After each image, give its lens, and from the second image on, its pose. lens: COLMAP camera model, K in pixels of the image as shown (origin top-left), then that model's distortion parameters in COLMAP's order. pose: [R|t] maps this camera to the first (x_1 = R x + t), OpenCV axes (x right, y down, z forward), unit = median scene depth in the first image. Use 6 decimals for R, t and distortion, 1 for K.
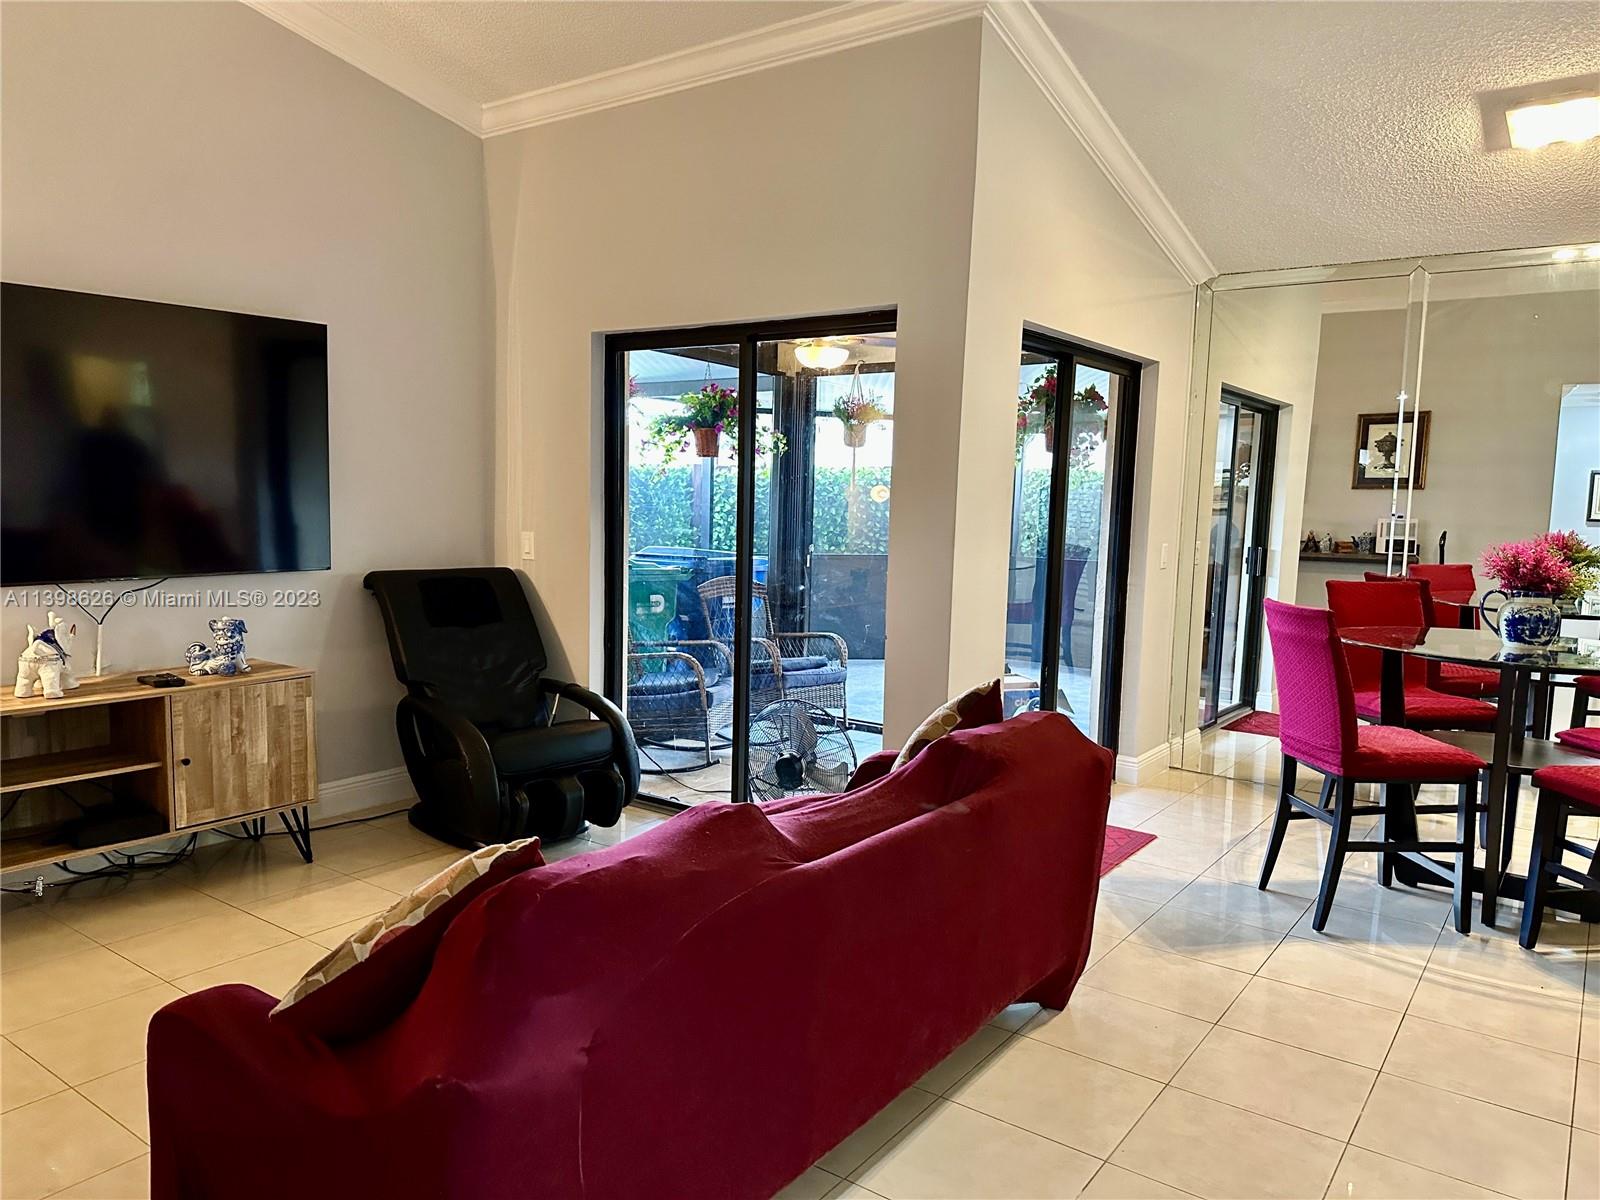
lens RADIAL K [[1127.9, 0, 802.8], [0, 1127.9, 602.3], [0, 0, 1]] dist [0.054490, -0.079757]
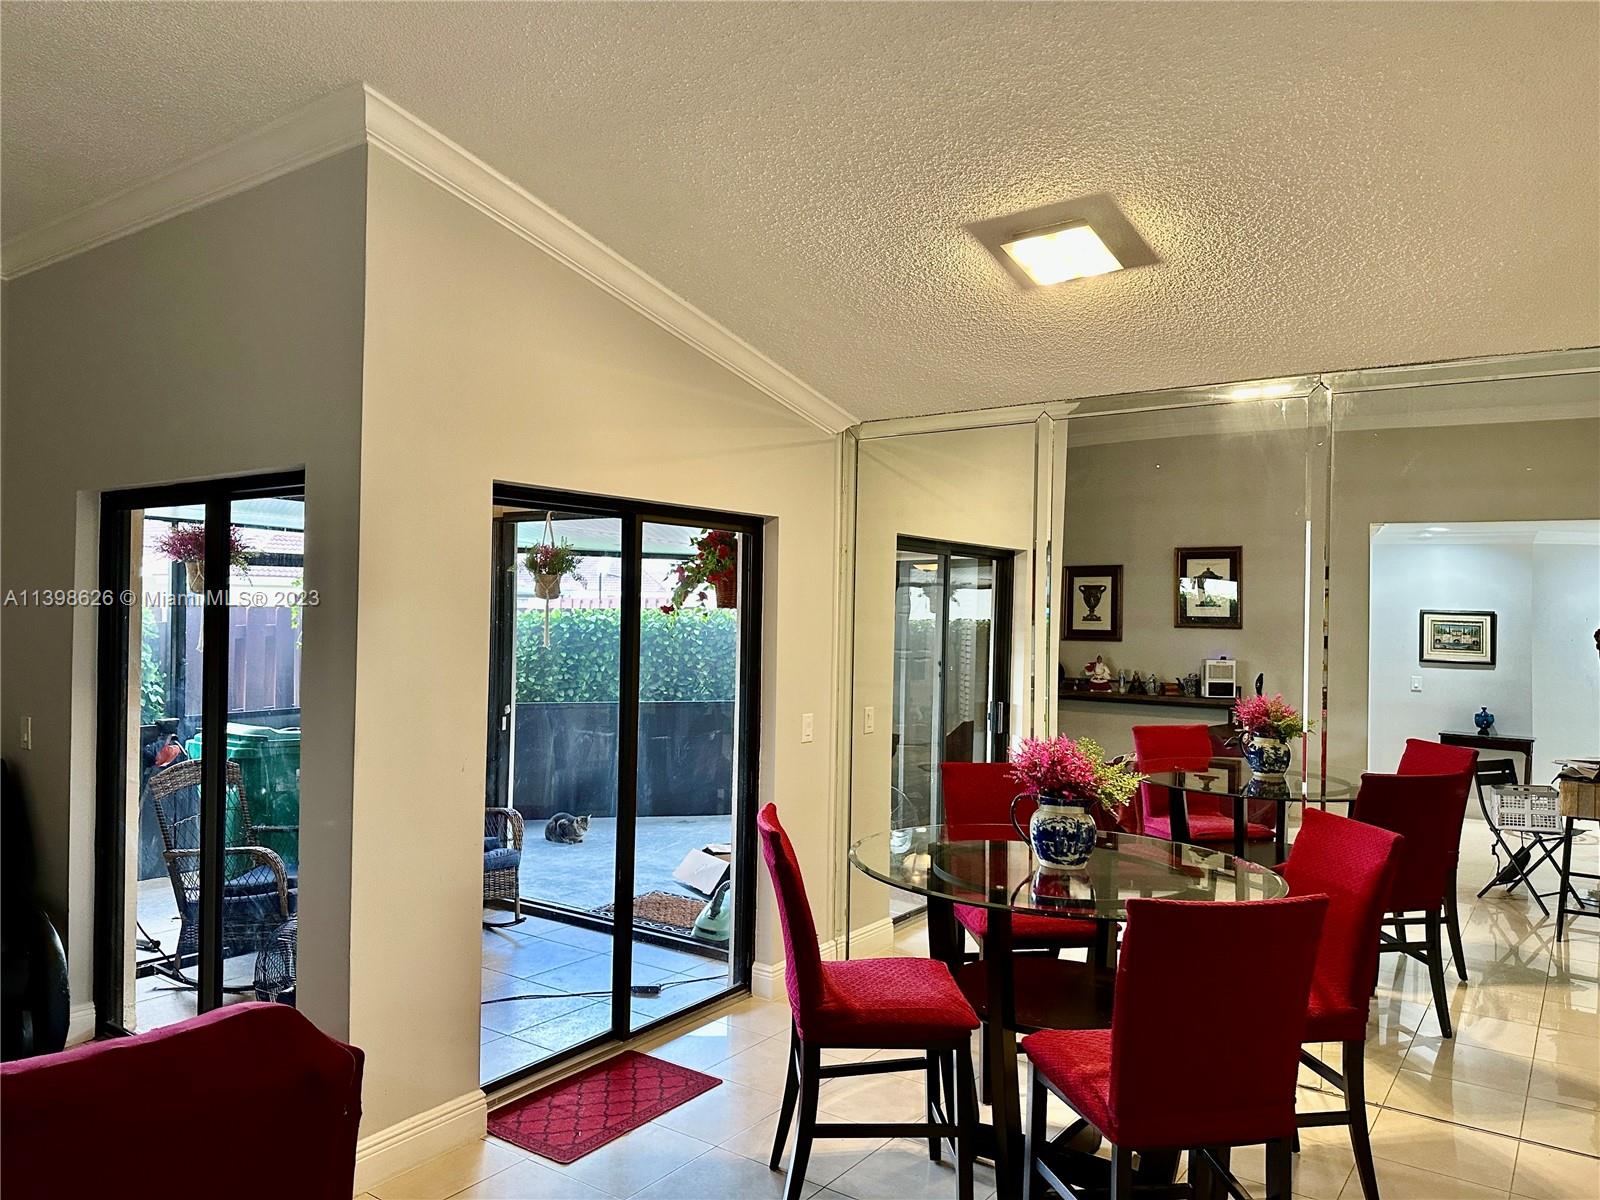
lens RADIAL K [[1127.9, 0, 796.3], [0, 1127.9, 591.8], [0, 0, 1]] dist [0.054490, -0.079757]
pose [[0.999912, -0.010231, 0.008440, 0.267704], [0.011139, 0.993225, -0.115672, -0.039698], [-0.007199, 0.115756, 0.993252, 0.096628]]
